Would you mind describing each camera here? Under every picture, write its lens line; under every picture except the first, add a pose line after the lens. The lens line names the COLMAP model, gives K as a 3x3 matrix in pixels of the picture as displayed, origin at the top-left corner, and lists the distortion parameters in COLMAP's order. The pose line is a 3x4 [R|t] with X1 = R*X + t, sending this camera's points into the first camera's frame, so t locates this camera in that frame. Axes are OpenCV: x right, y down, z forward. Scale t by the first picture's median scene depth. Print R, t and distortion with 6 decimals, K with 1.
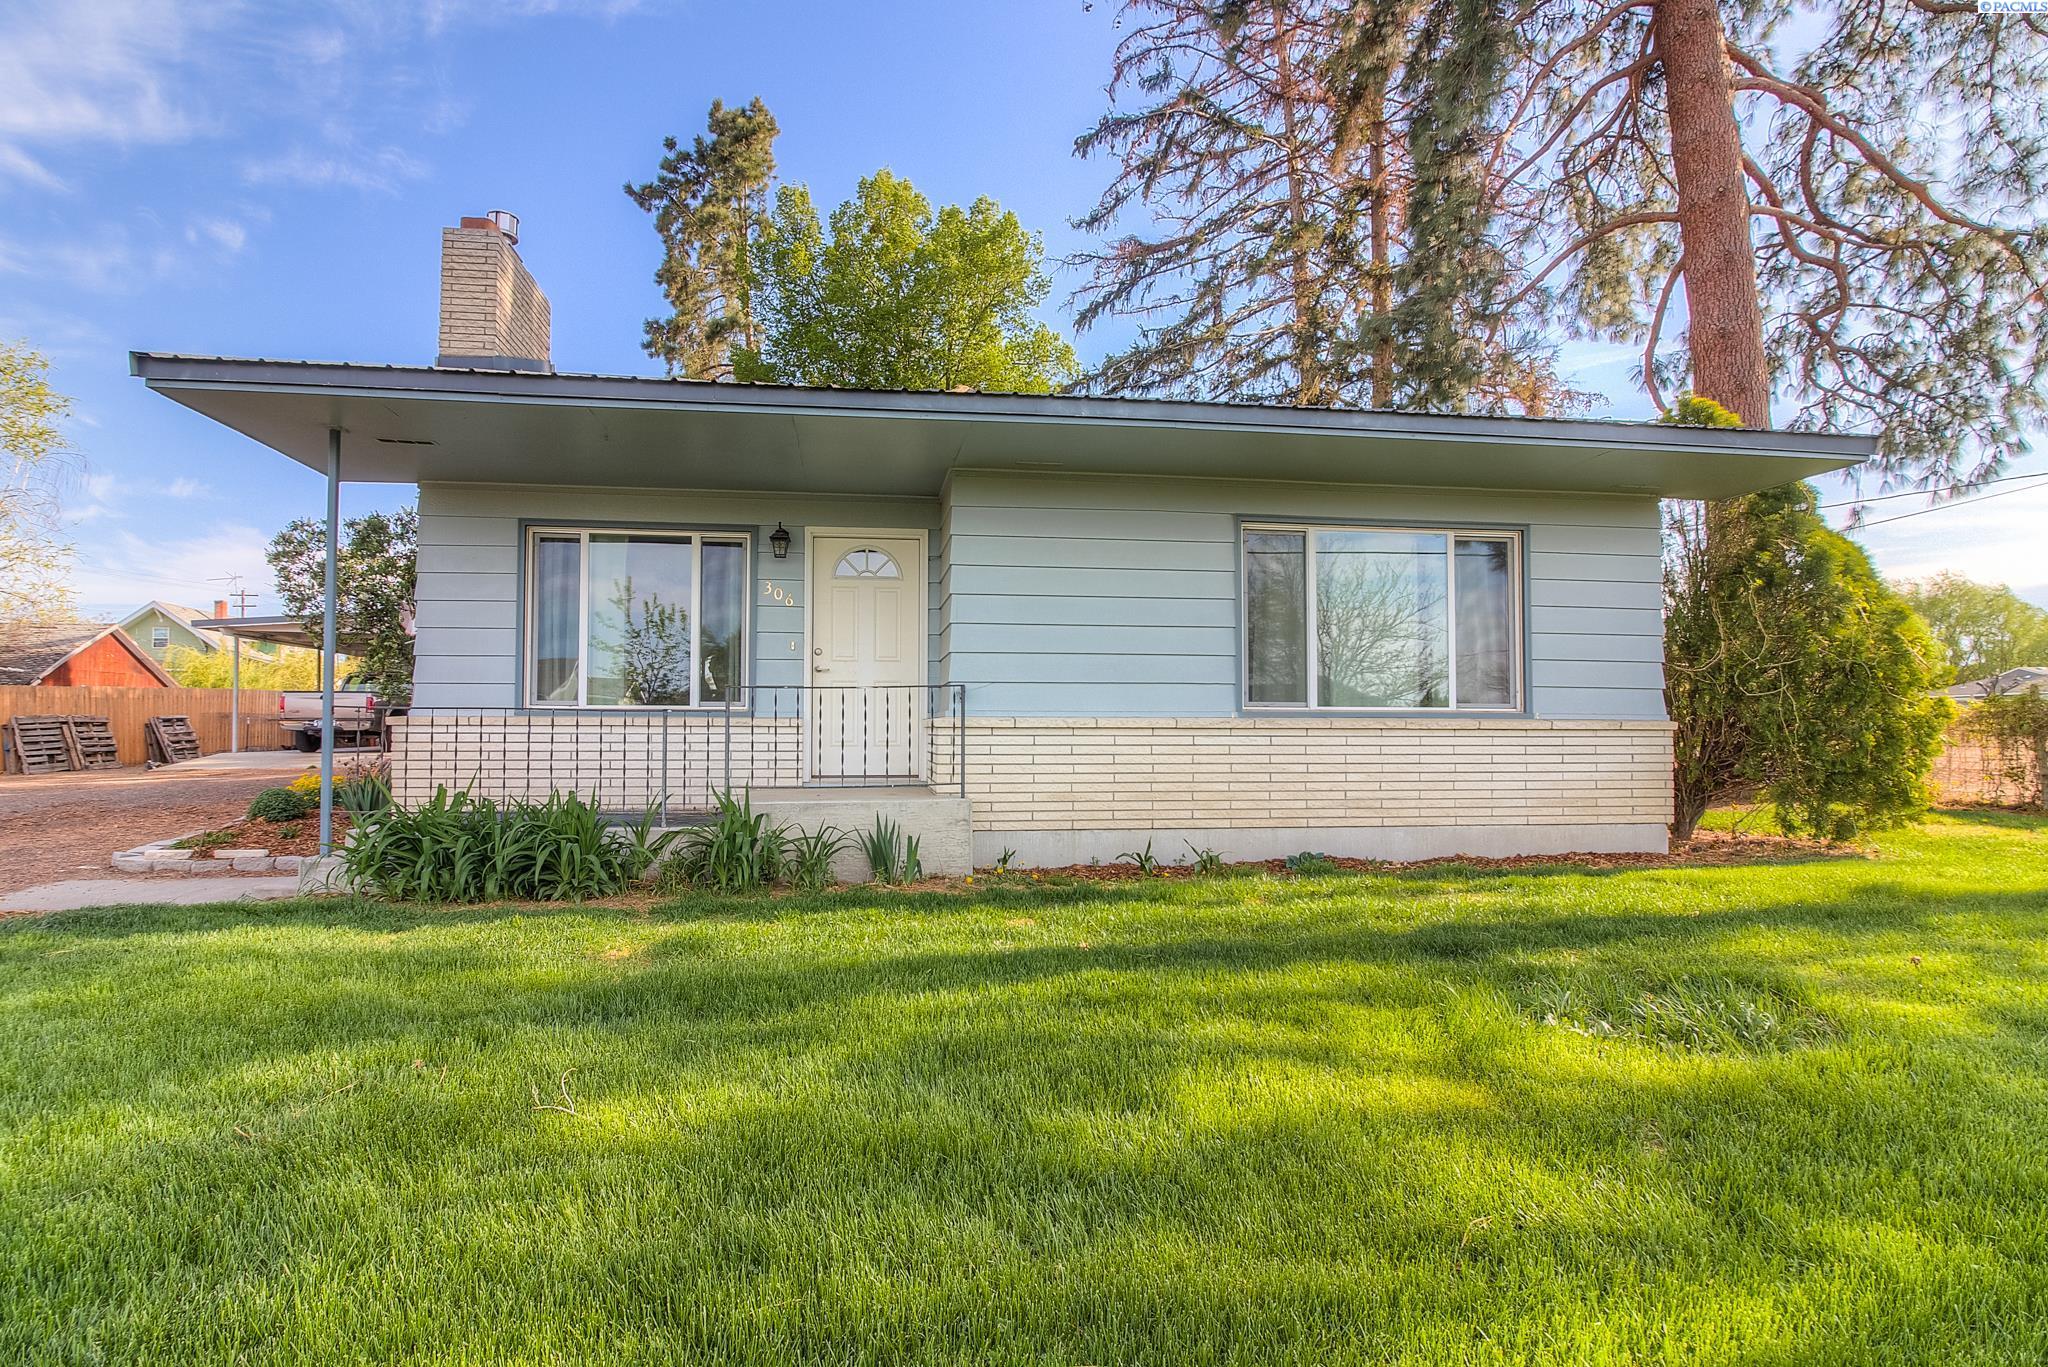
lens RADIAL K [[964.7, 0, 977.7], [0, 964.7, 707.6], [0, 0, 1]] dist [-0.010969, -0.000189]
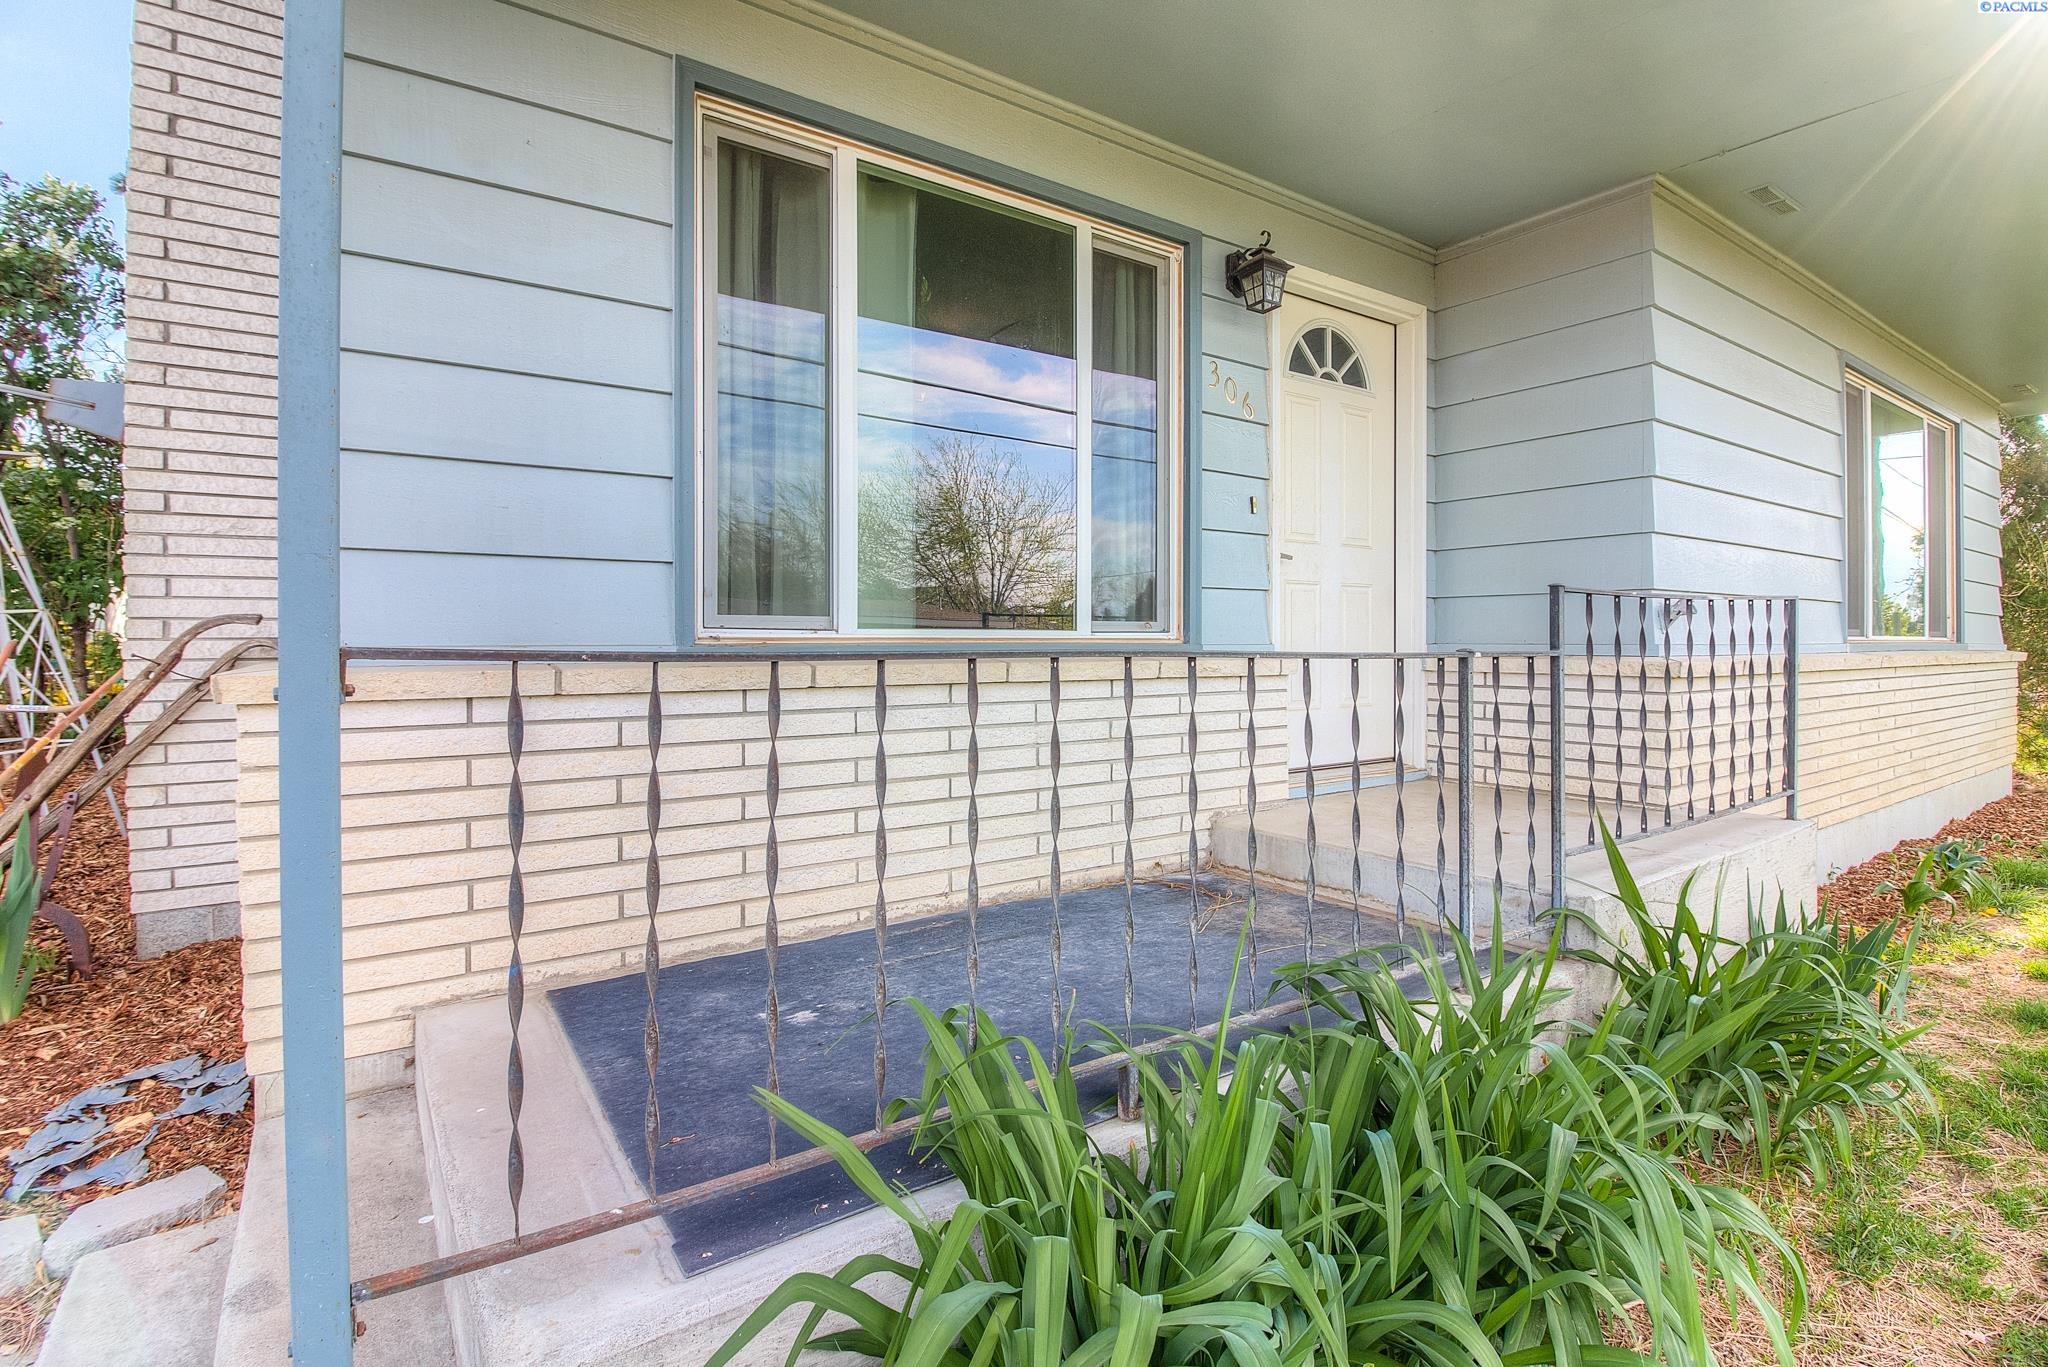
lens RADIAL K [[965.9, 0, 994.3], [0, 965.9, 671.4], [0, 0, 1]] dist [-0.001251, -0.010336]
pose [[0.896006, -0.017330, 0.443704, -0.531387], [-0.005986, 0.998676, 0.051093, -0.007499], [-0.444002, -0.048436, 0.894716, 0.638330]]
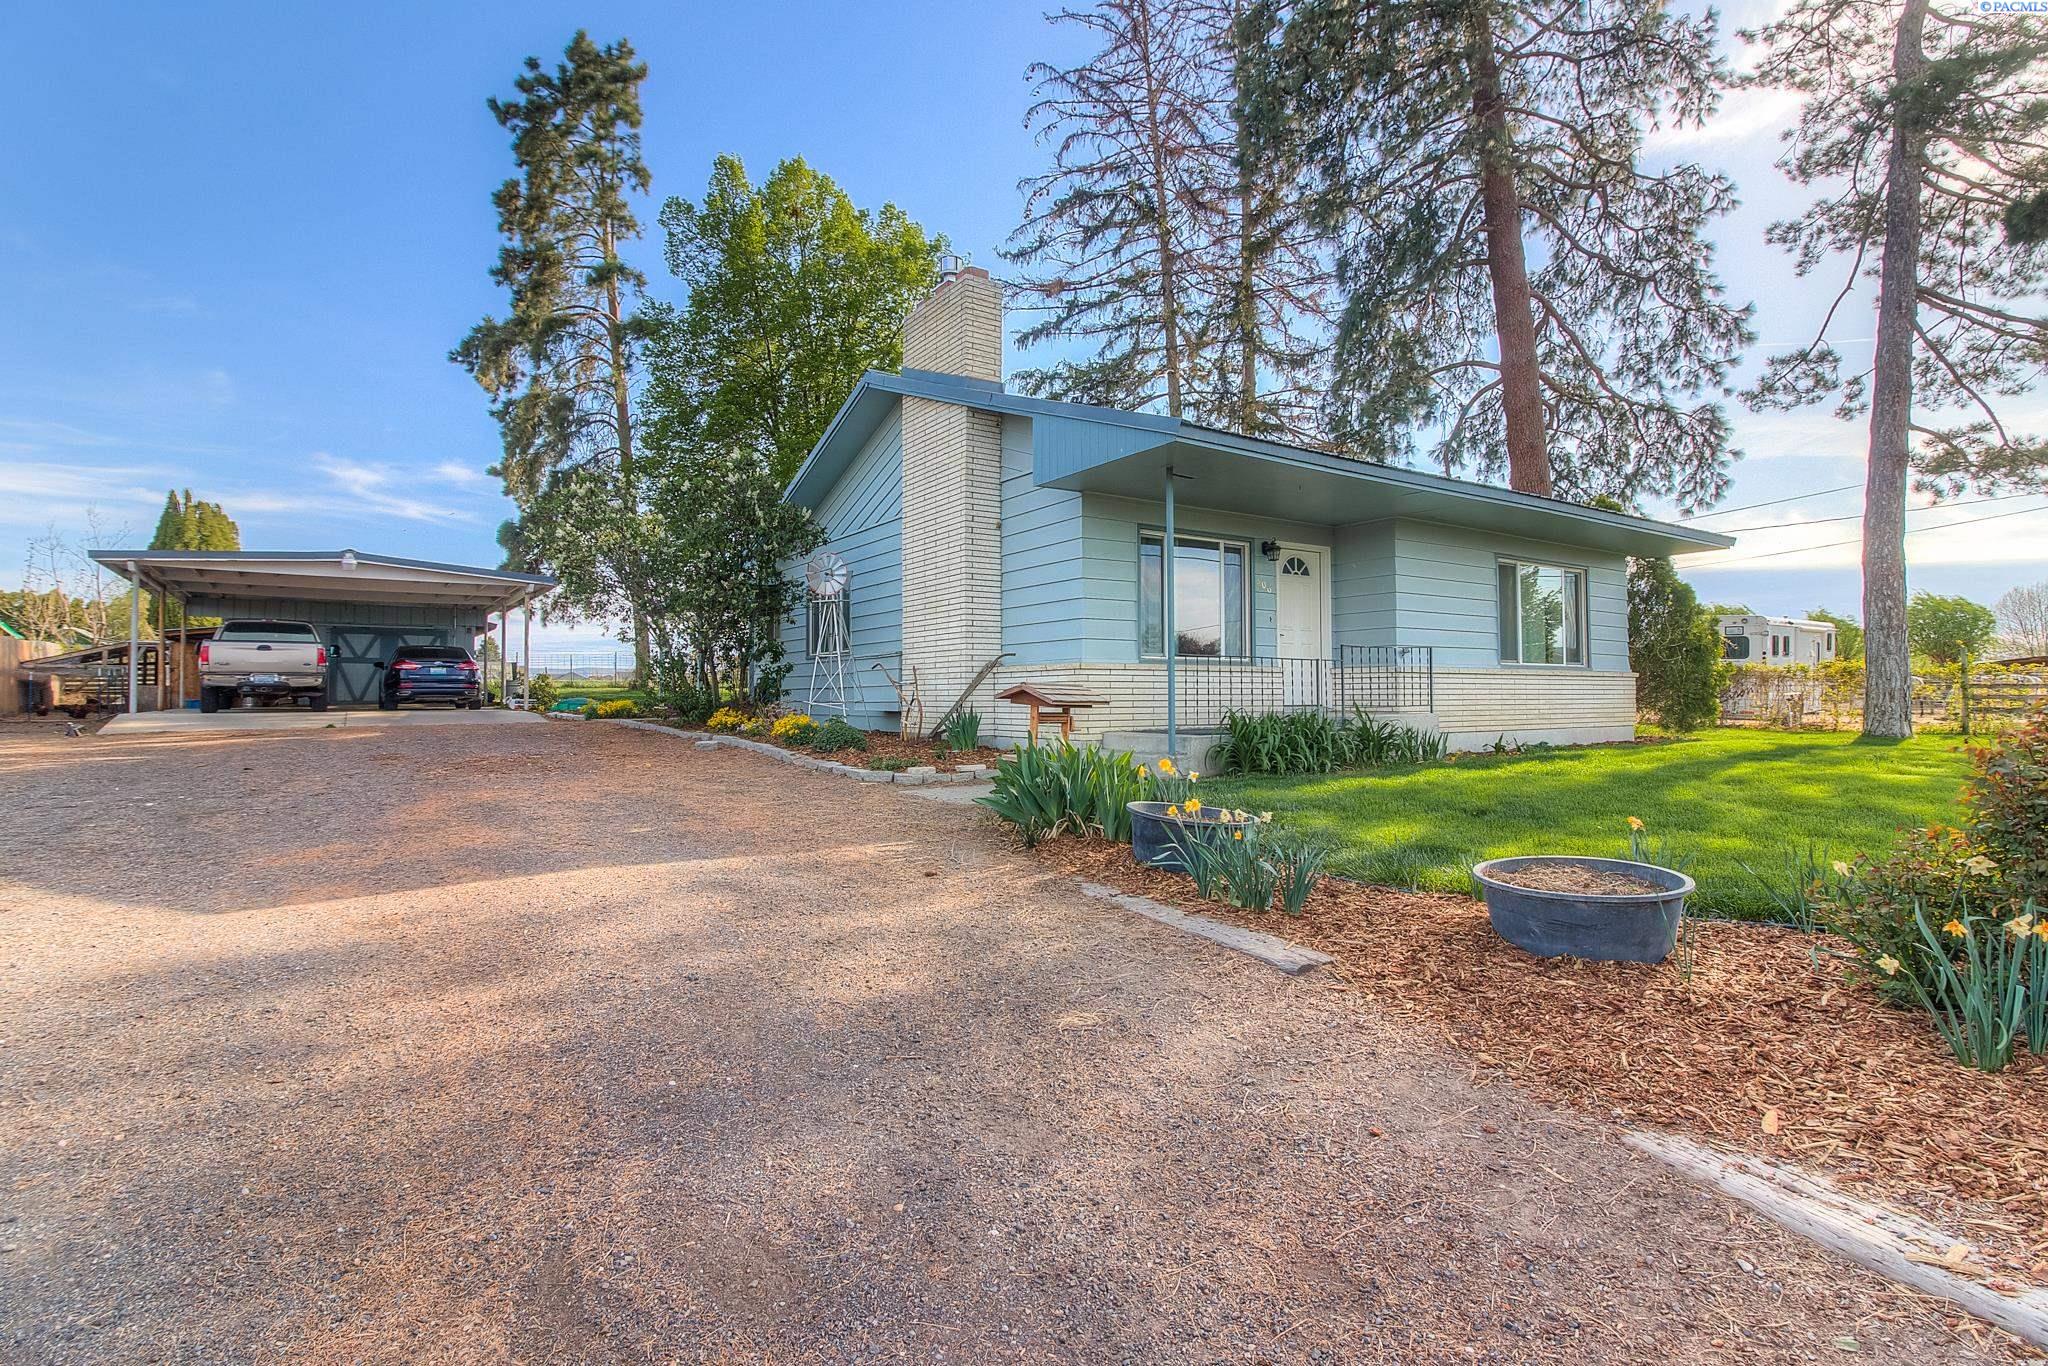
lens RADIAL K [[965.9, 0, 994.3], [0, 965.9, 670.9], [0, 0, 1]] dist [-0.001251, -0.010336]
pose [[0.902882, 0.005508, 0.429854, -1.266163], [-0.006188, 0.999981, 0.000185, 0.019038], [-0.429844, -0.002827, 0.902899, -0.190512]]
